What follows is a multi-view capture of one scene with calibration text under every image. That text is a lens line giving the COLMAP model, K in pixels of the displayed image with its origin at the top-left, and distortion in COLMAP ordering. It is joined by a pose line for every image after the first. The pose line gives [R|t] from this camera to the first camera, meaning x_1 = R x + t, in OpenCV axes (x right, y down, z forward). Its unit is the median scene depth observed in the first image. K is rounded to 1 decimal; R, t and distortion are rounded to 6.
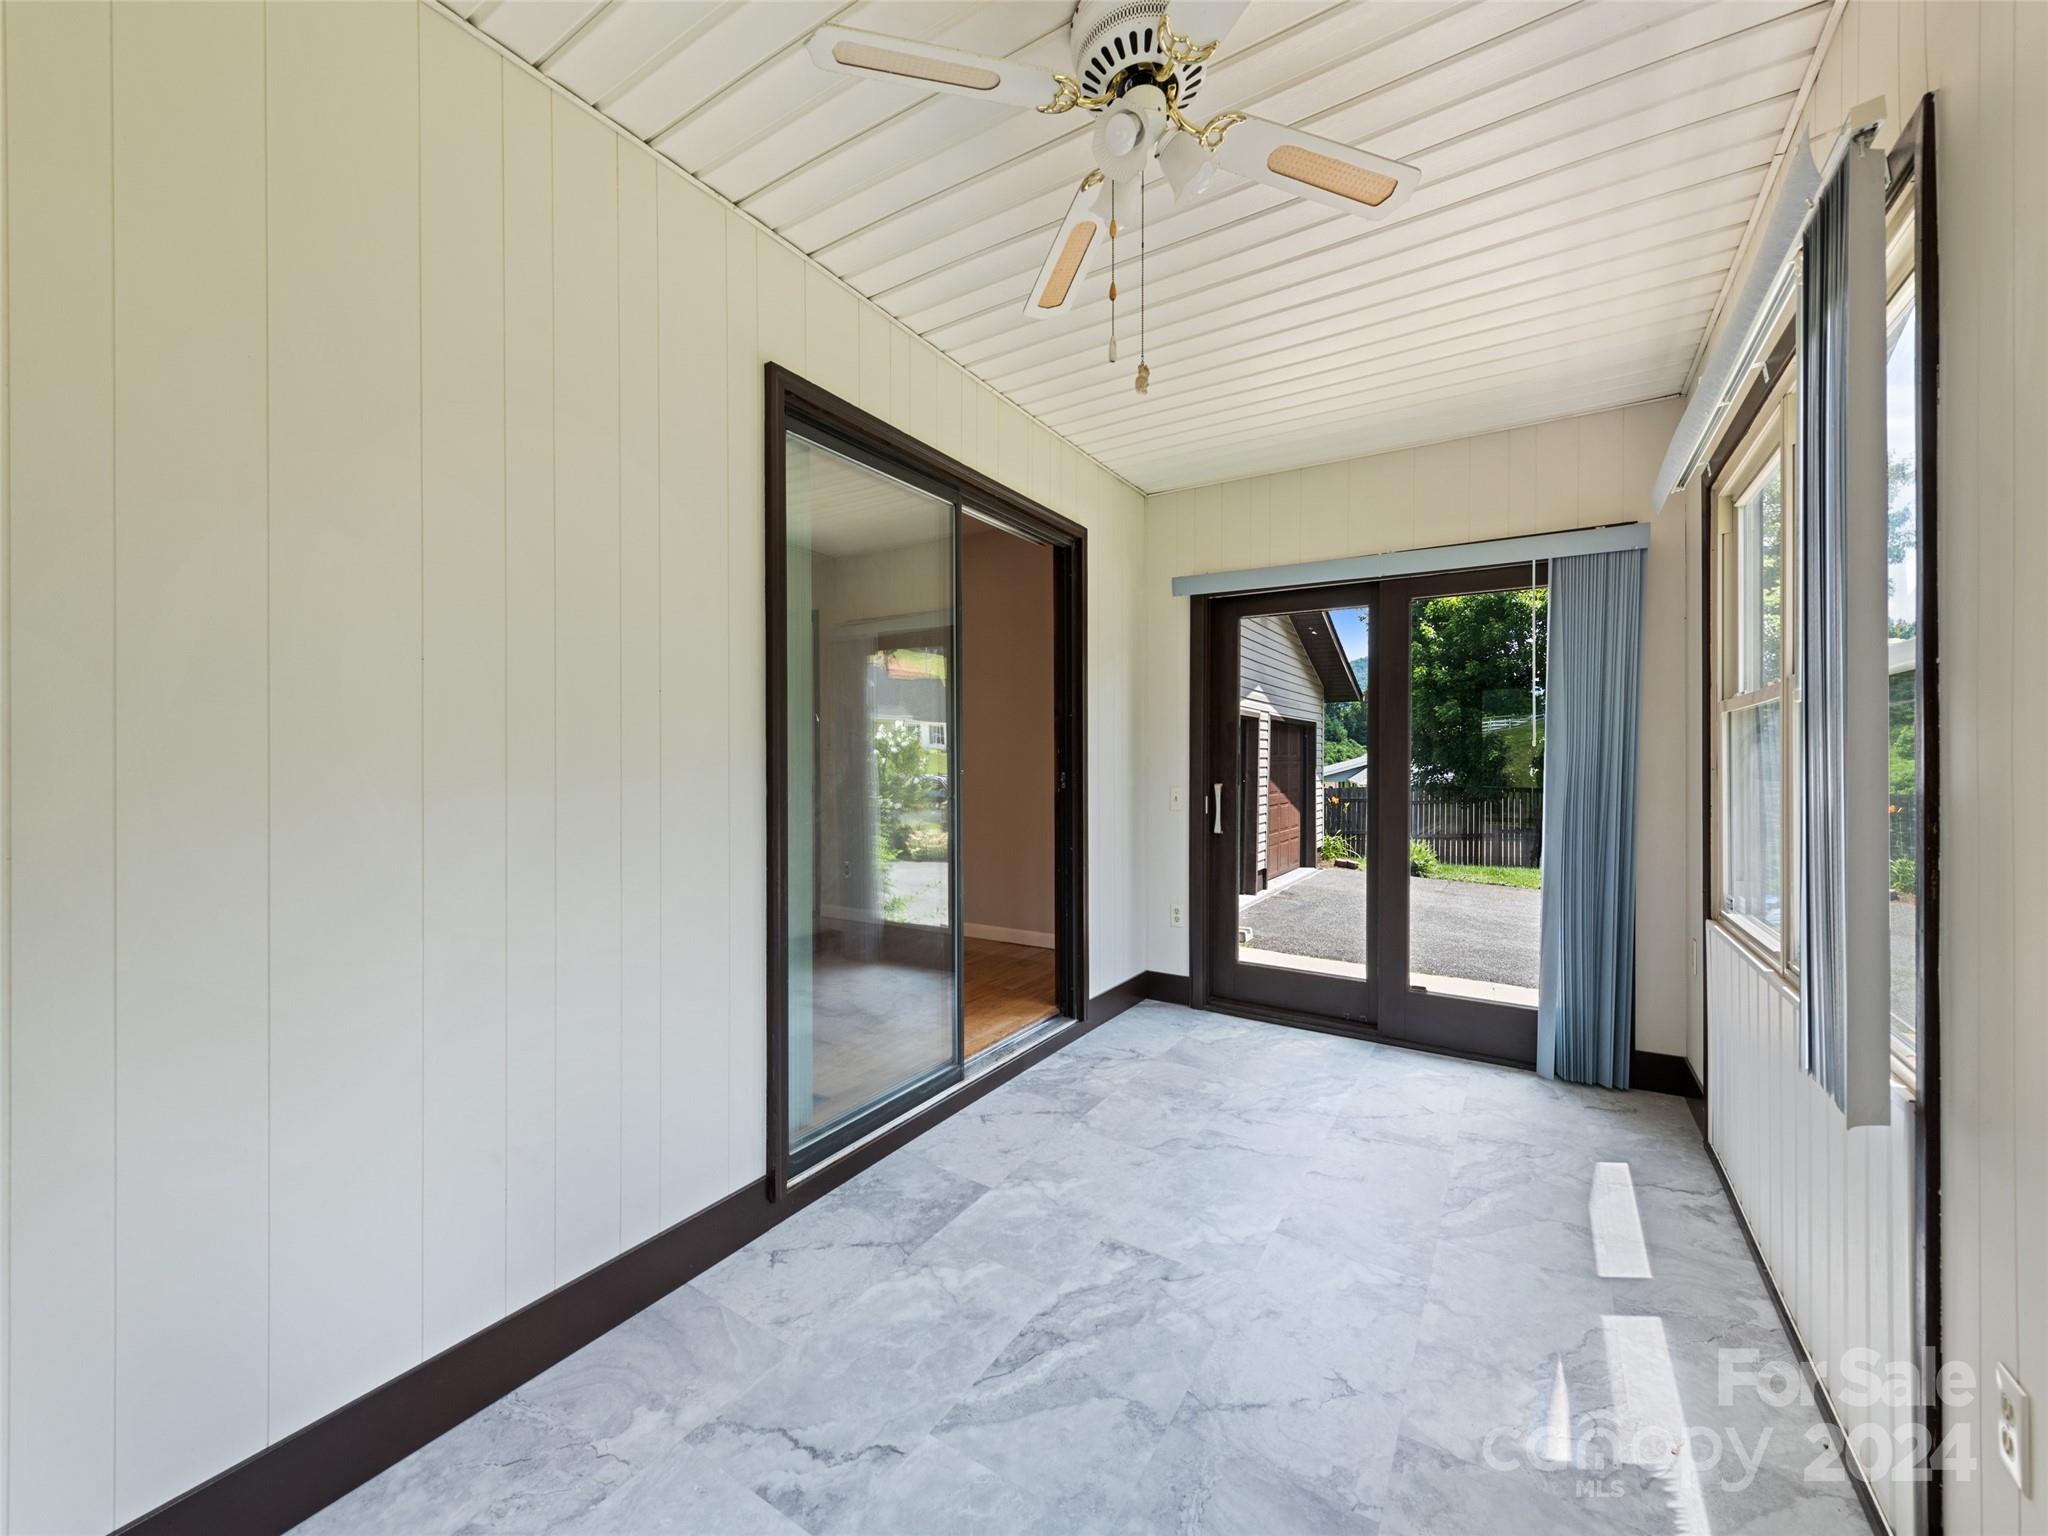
lens RADIAL K [[809.9, 0, 1039.8], [0, 809.9, 761.7], [0, 0, 1]] dist [0.006076, -0.002626]
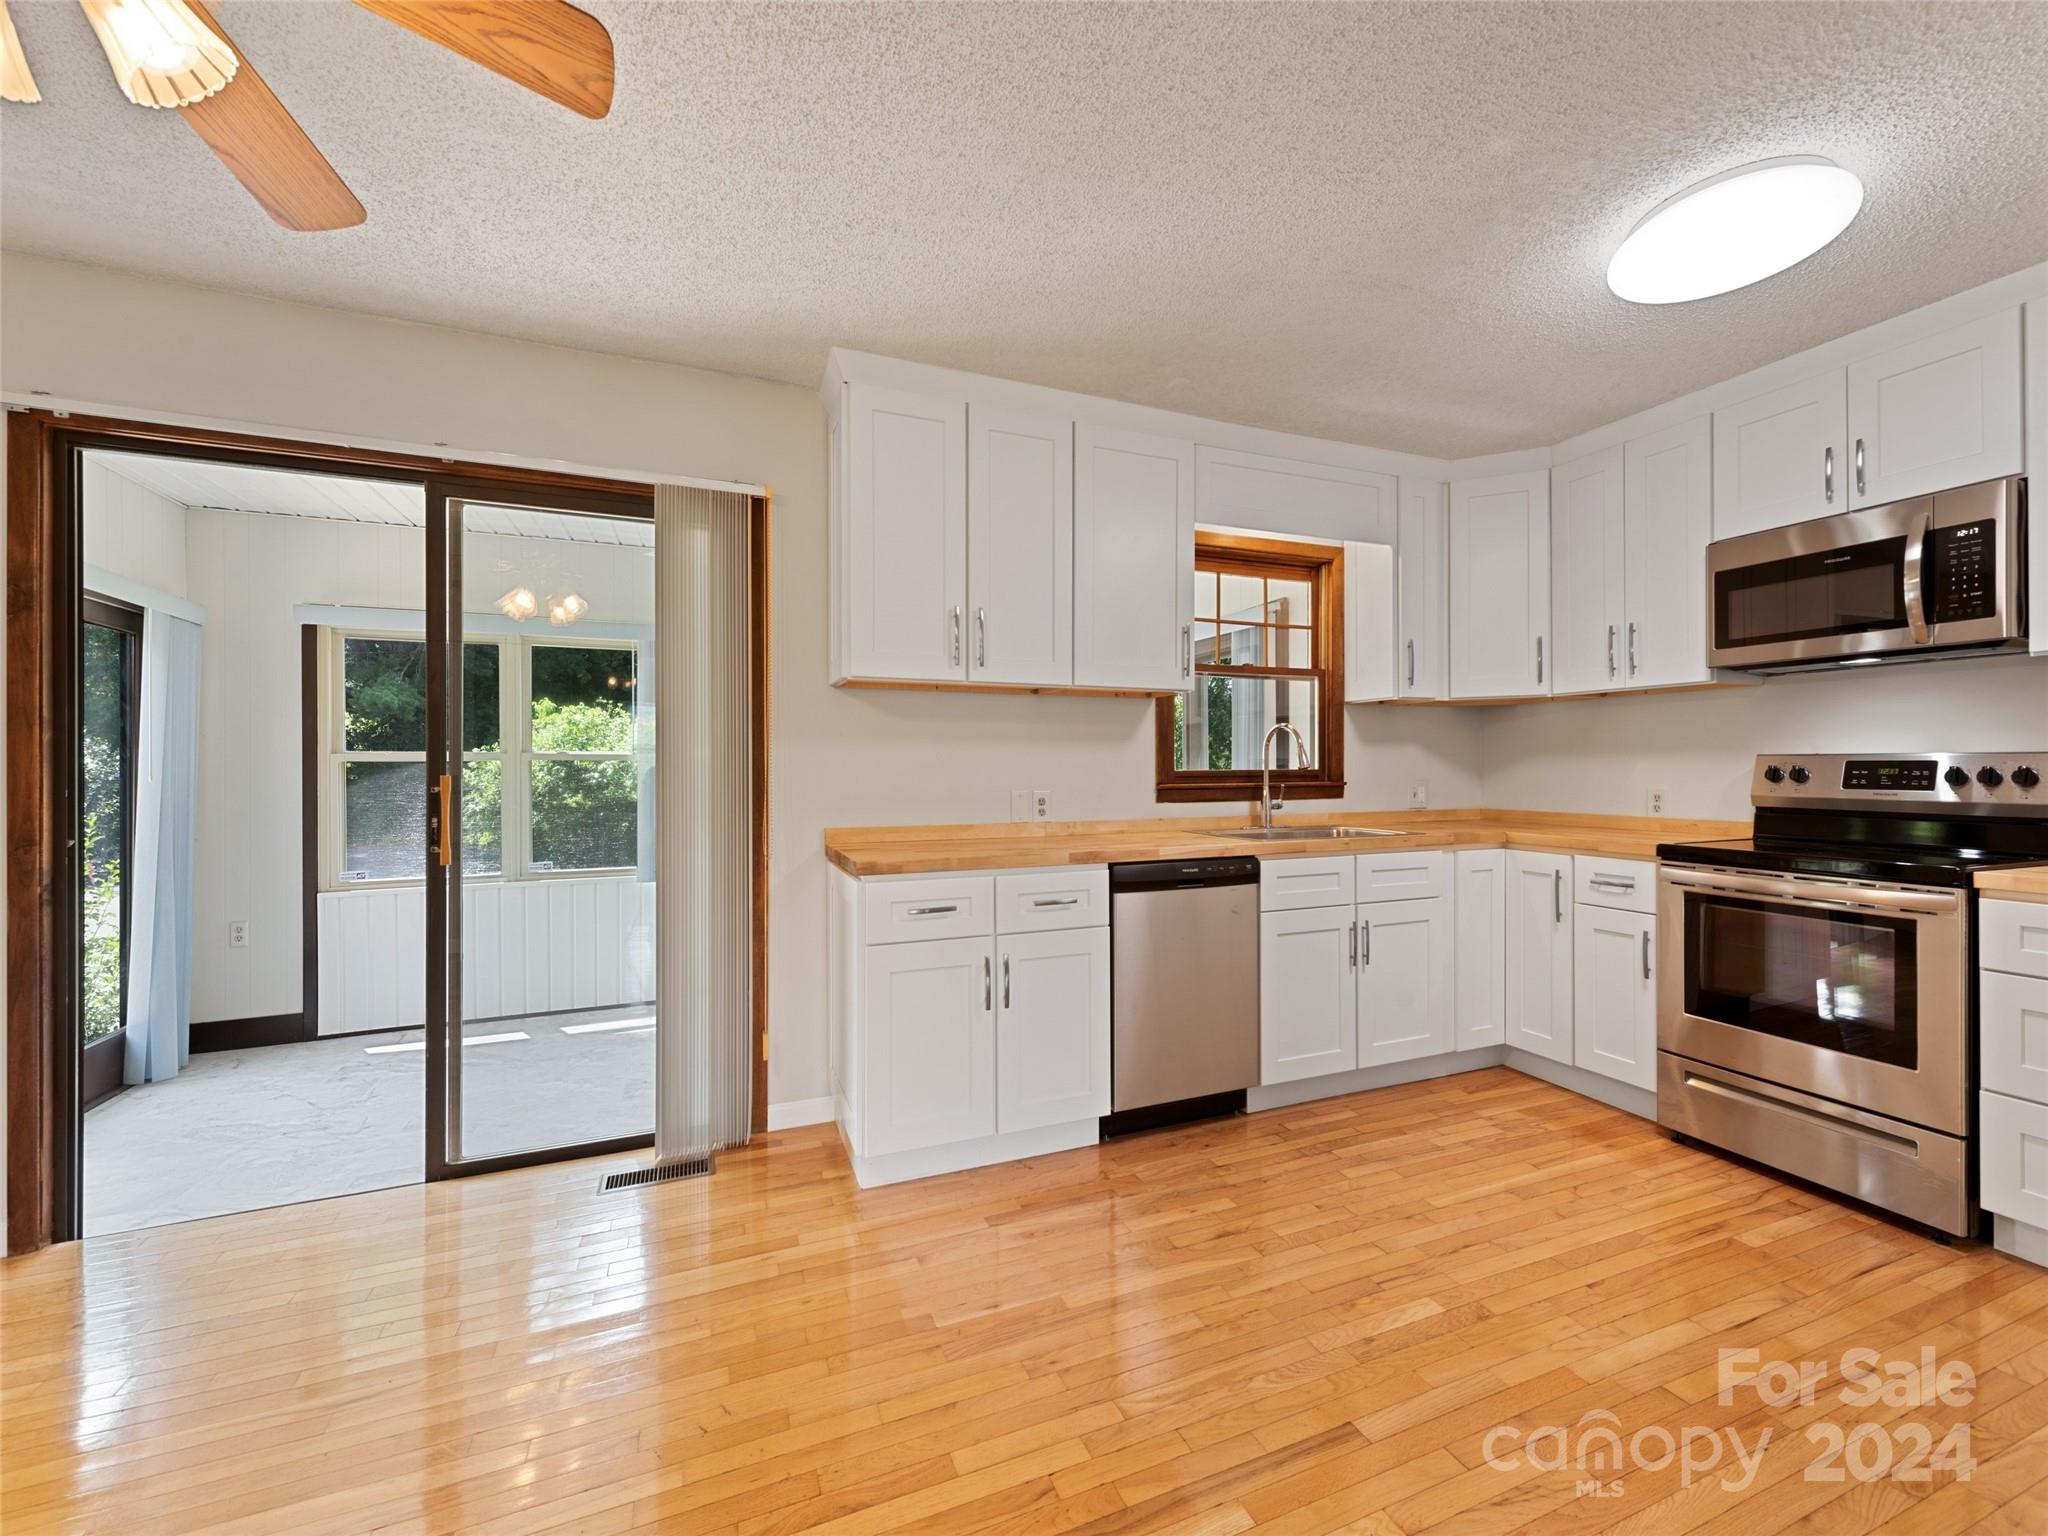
lens RADIAL K [[809.9, 0, 1028.4], [0, 809.9, 771.9], [0, 0, 1]] dist [0.006076, -0.002626]
pose [[-0.803007, 0.002446, 0.595965, -1.664606], [0.006015, 0.999974, 0.004000, -0.041664], [-0.595939, 0.006797, -0.803001, 2.033964]]
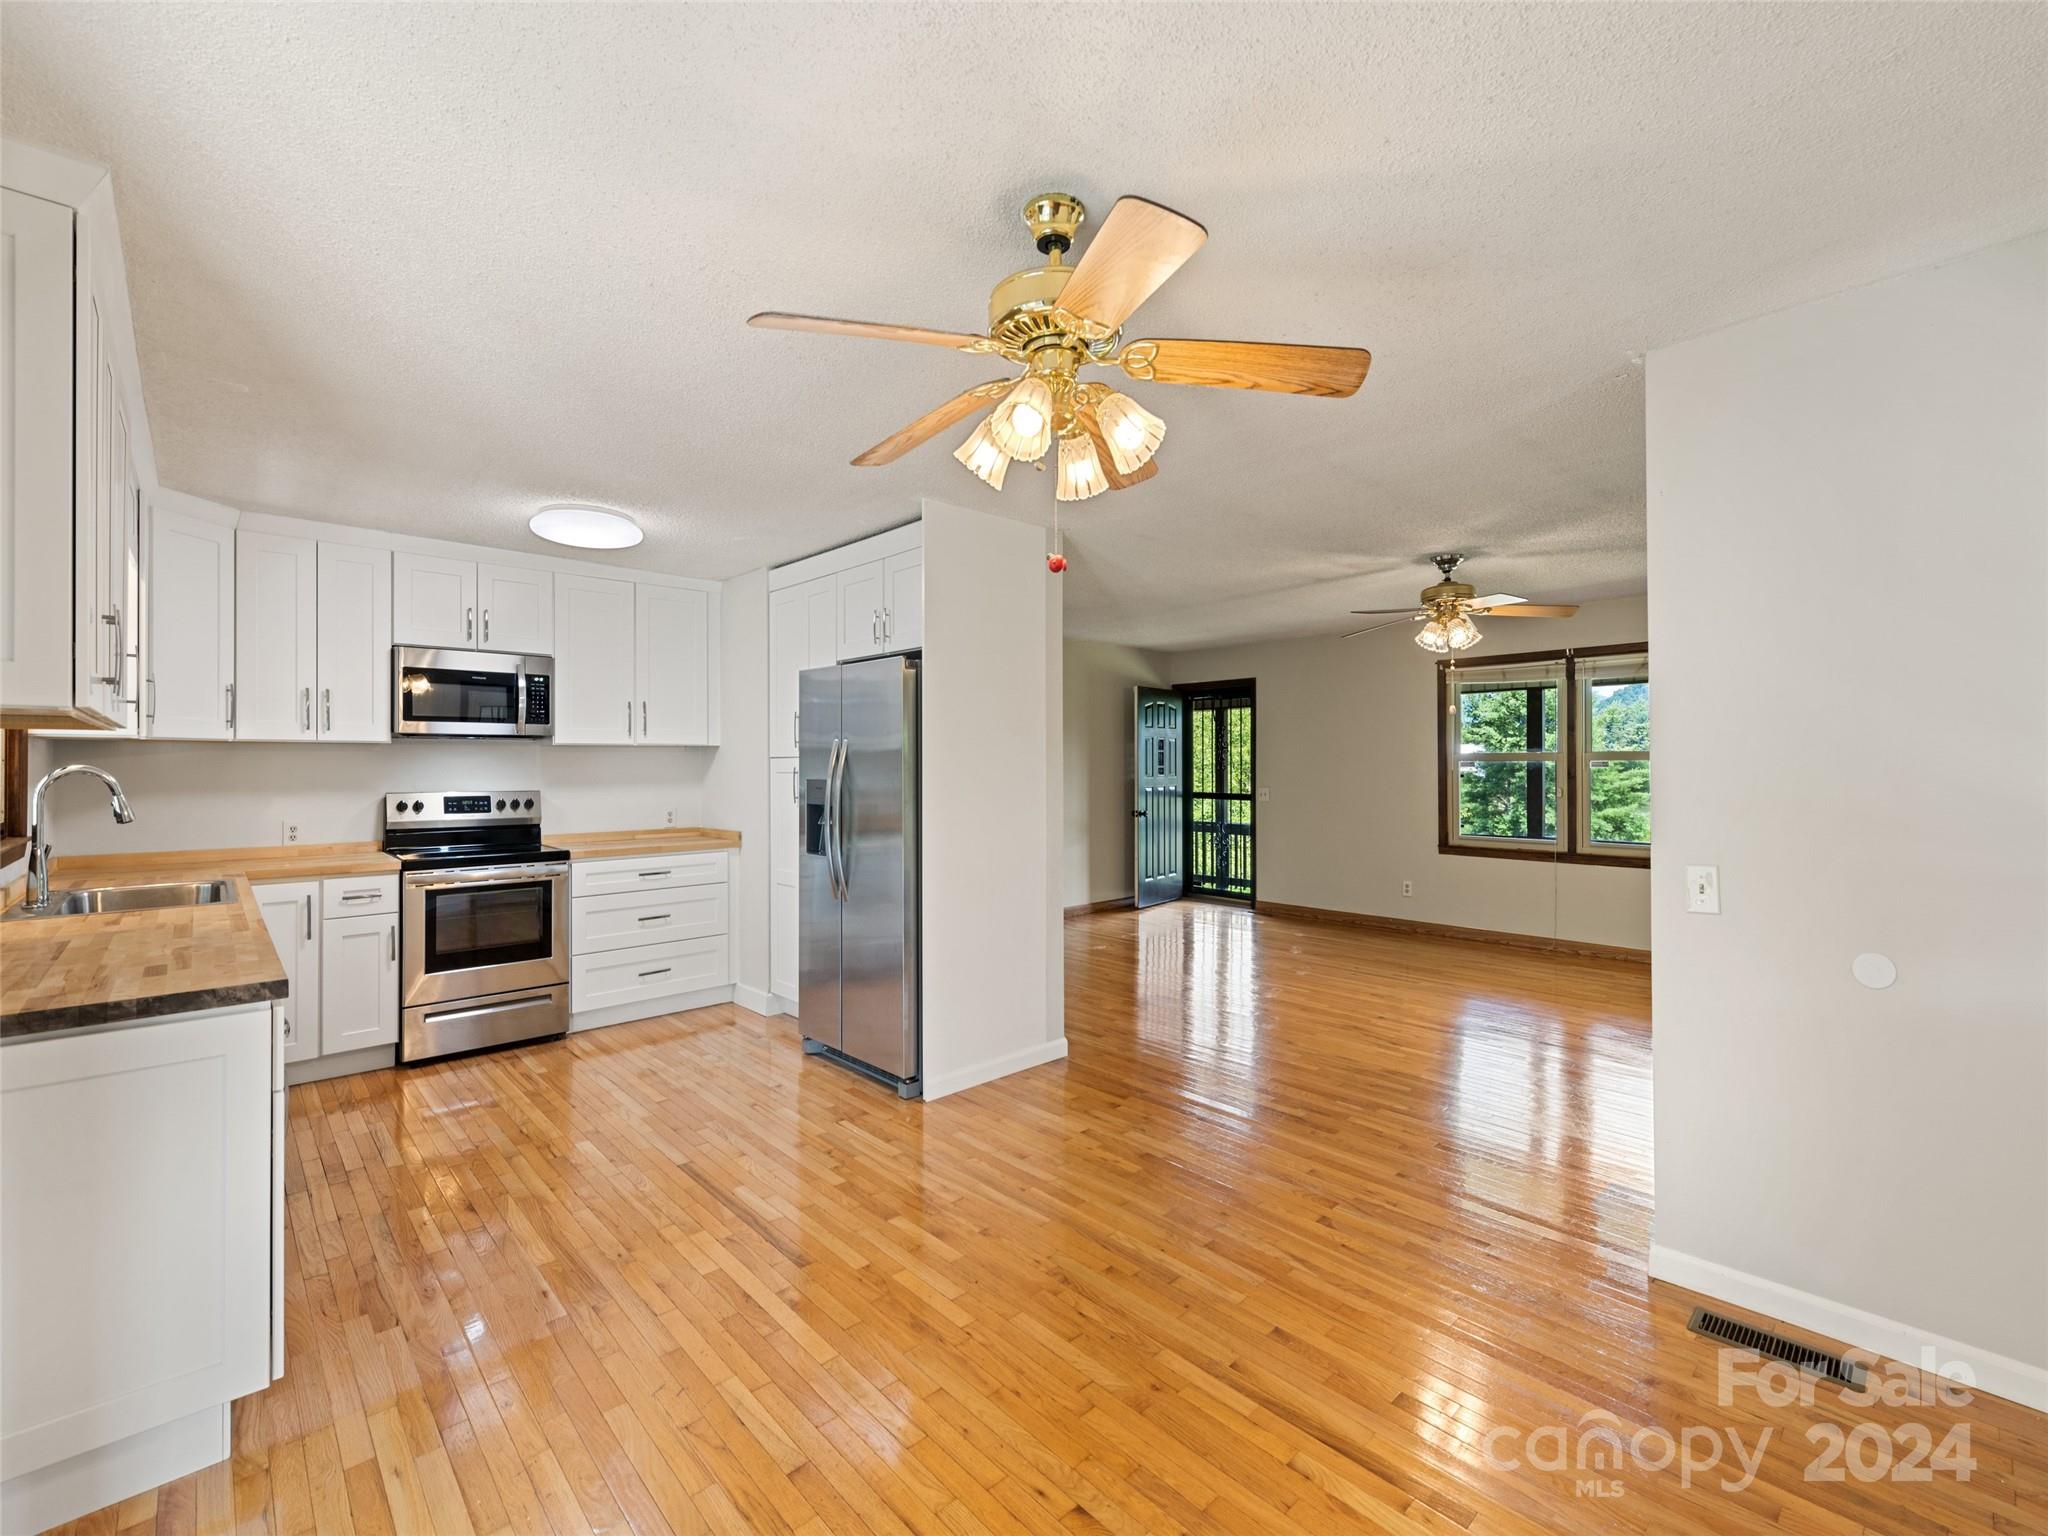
lens RADIAL K [[877.7, 0, 1026.0], [0, 877.7, 761.6], [0, 0, 1]] dist [0.005991, -0.001875]
pose [[-0.264609, 0.001029, -0.964355, -0.036727], [0.001634, 0.999998, 0.000618, -0.142364], [0.964355, -0.001412, -0.264610, 2.260987]]
